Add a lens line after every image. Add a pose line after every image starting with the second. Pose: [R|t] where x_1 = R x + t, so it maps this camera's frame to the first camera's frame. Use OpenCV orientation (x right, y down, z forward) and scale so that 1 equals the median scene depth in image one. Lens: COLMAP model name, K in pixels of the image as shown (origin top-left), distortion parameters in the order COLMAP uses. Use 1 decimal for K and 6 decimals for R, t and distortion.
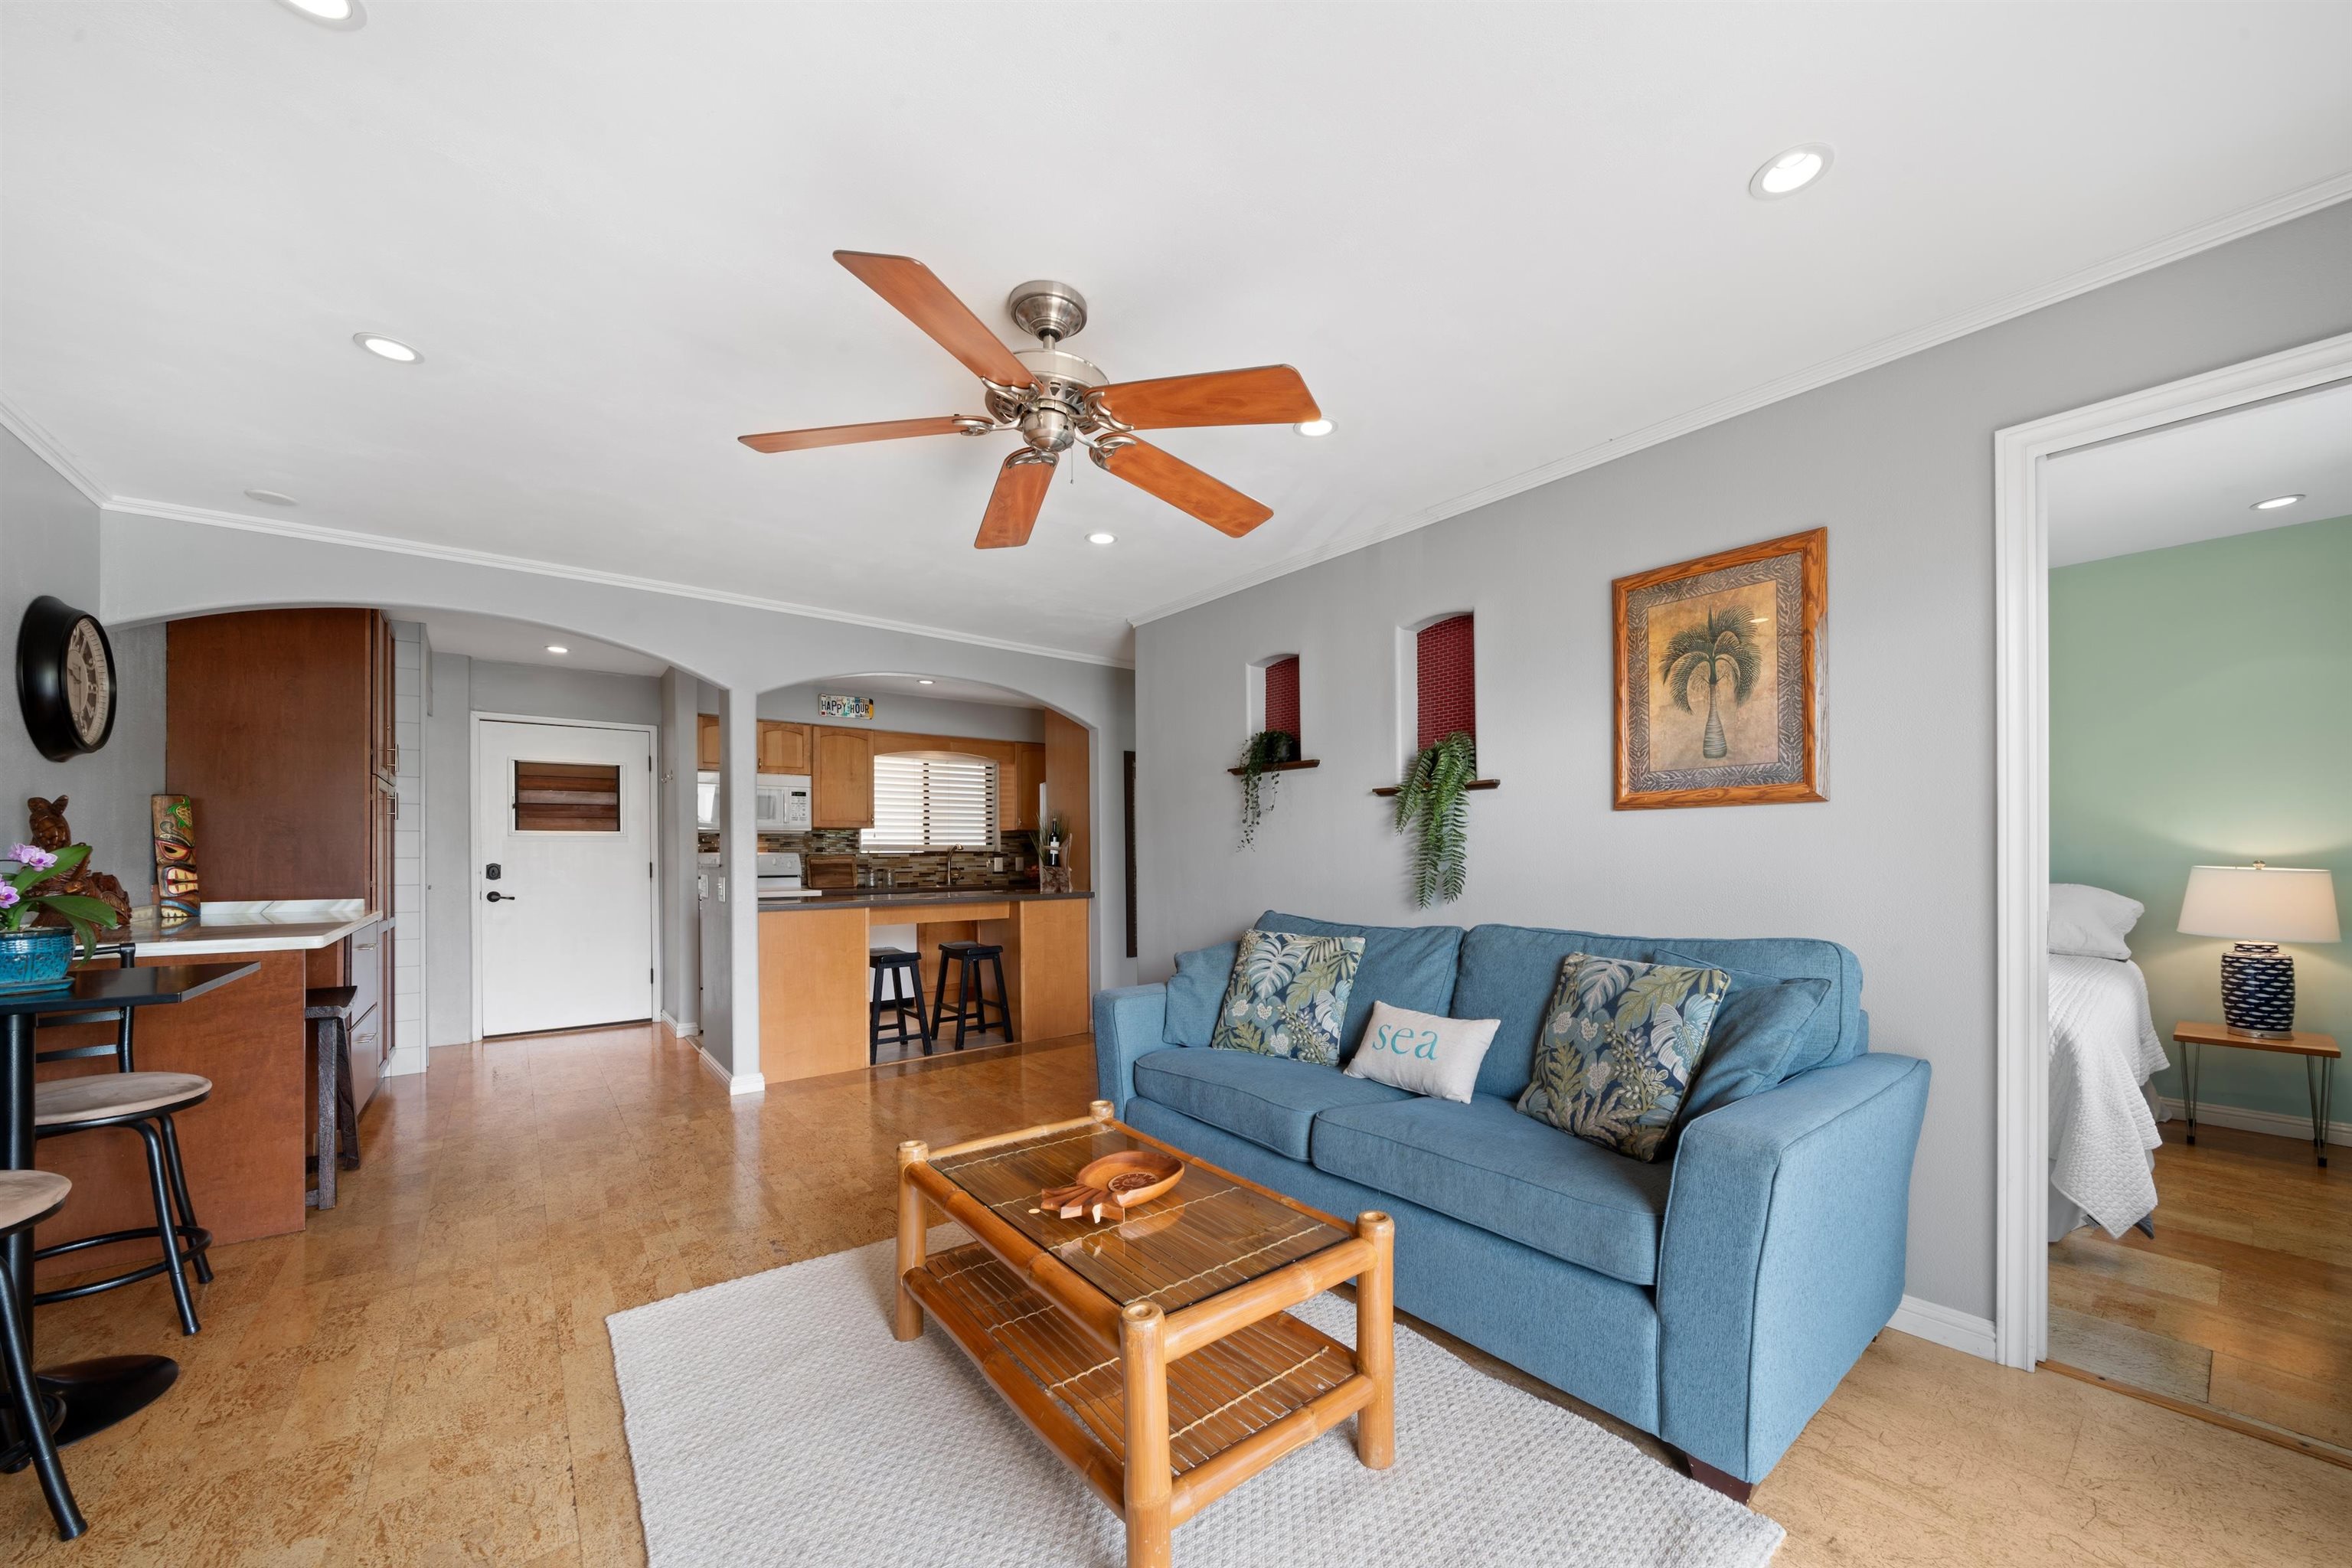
lens RADIAL K [[859.8, 0, 1196.1], [0, 859.8, 852.2], [0, 0, 1]] dist [-0.001478, -0.000110]
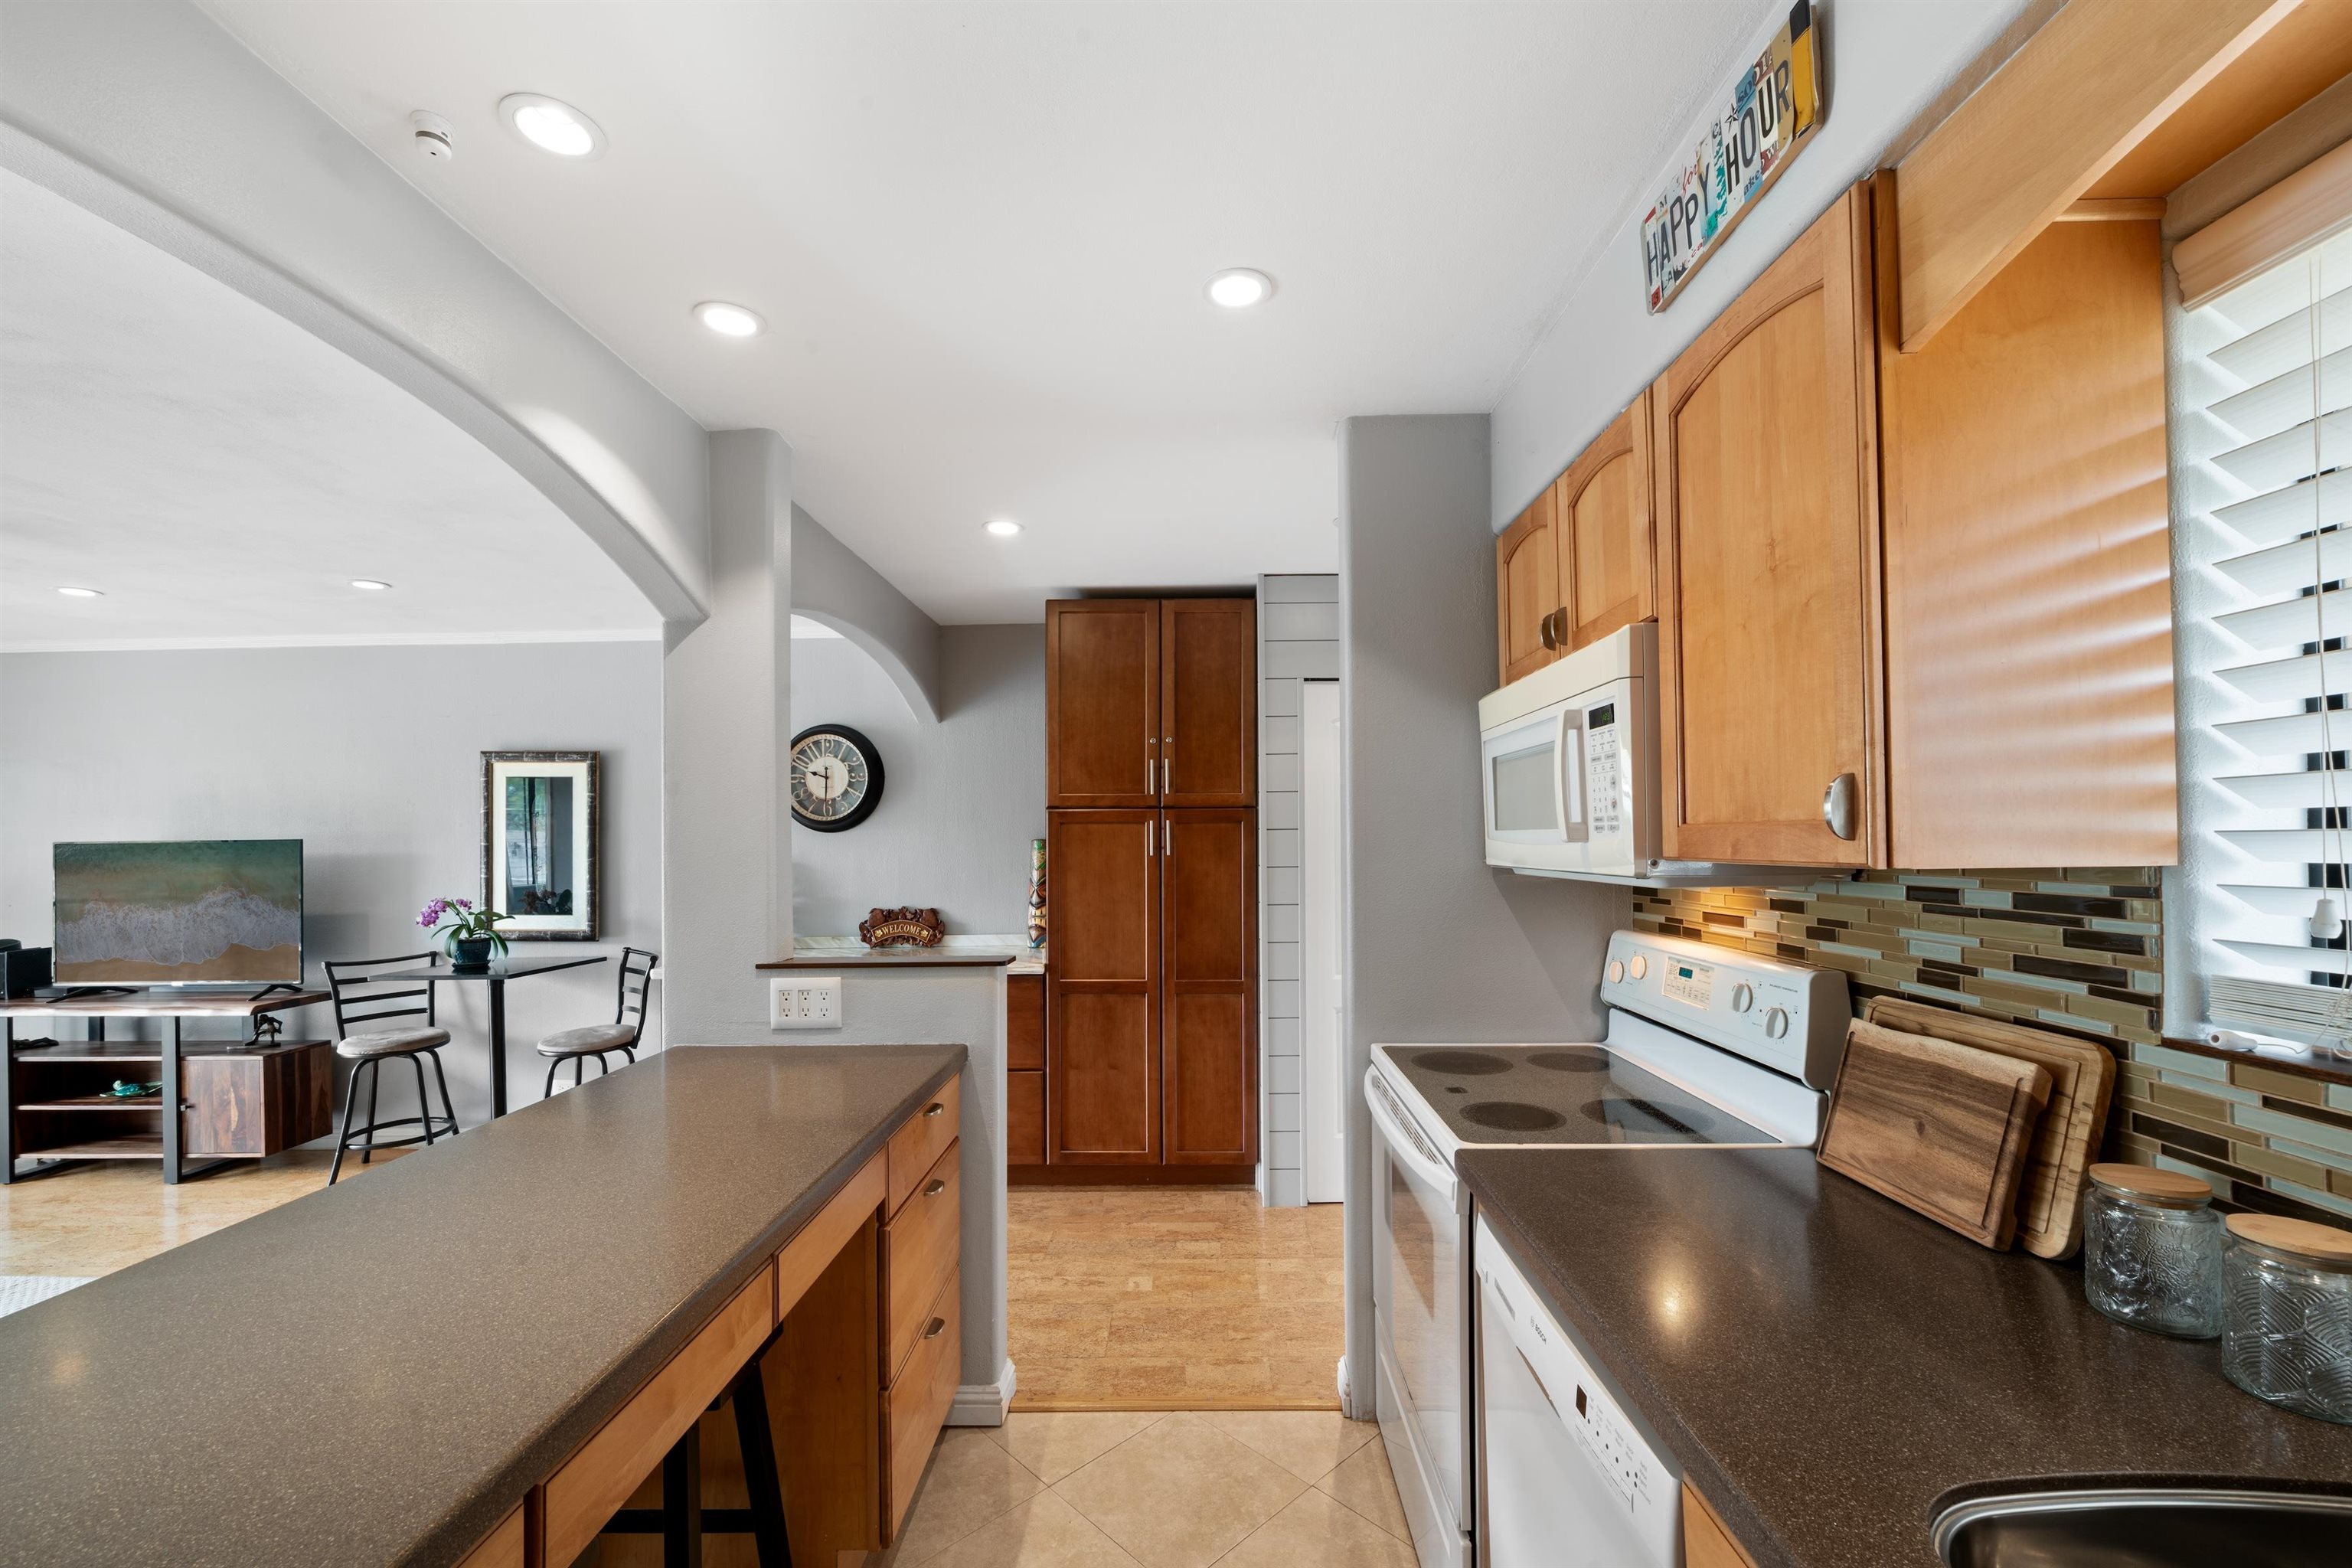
lens RADIAL K [[929.8, 0, 1184.8], [0, 929.8, 829.0], [0, 0, 1]] dist [-0.006236, 0.000031]
pose [[-0.634926, 0.004668, -0.772559, -0.224216], [0.016855, 0.999827, -0.007811, -0.042567], [0.772389, -0.017981, -0.634895, 1.220458]]
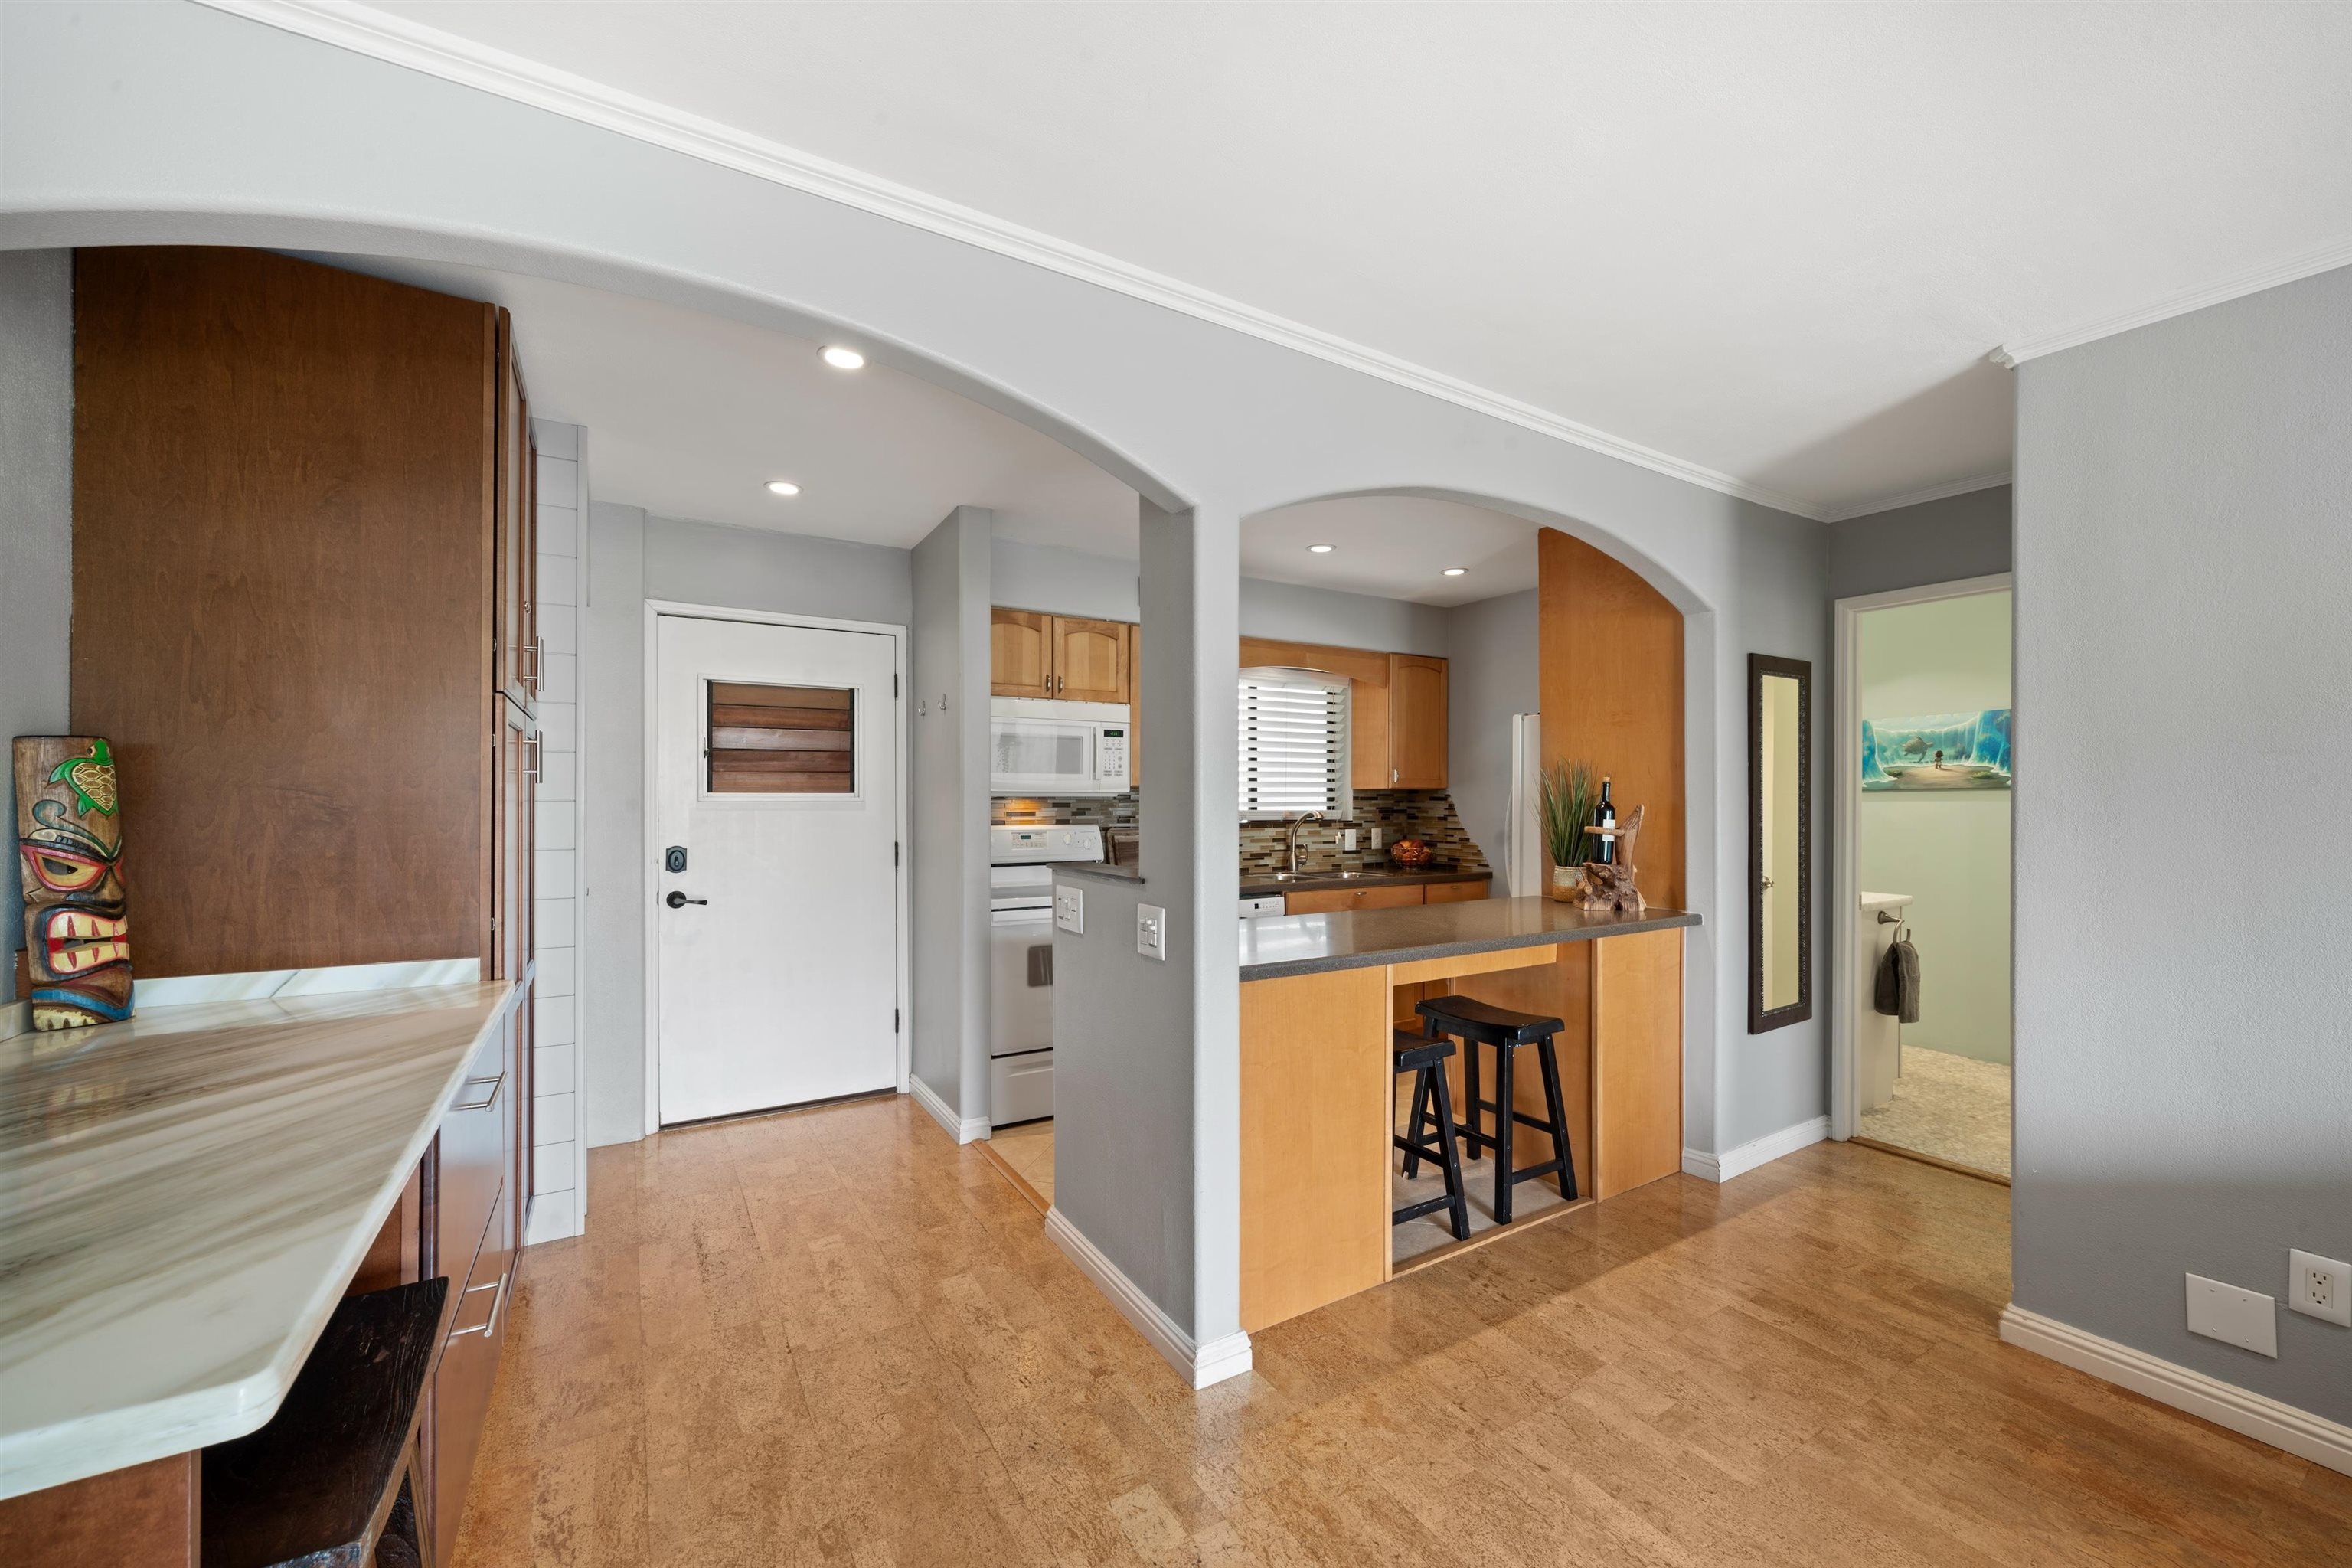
lens RADIAL K [[917.7, 0, 1184.9], [0, 917.7, 800.3], [0, 0, 1]] dist [-0.000410, 0.000199]
pose [[0.991768, 0.008279, -0.127781, -0.369598], [-0.007620, 0.999955, 0.005645, -0.026444], [0.127822, -0.004624, 0.991786, 0.390367]]
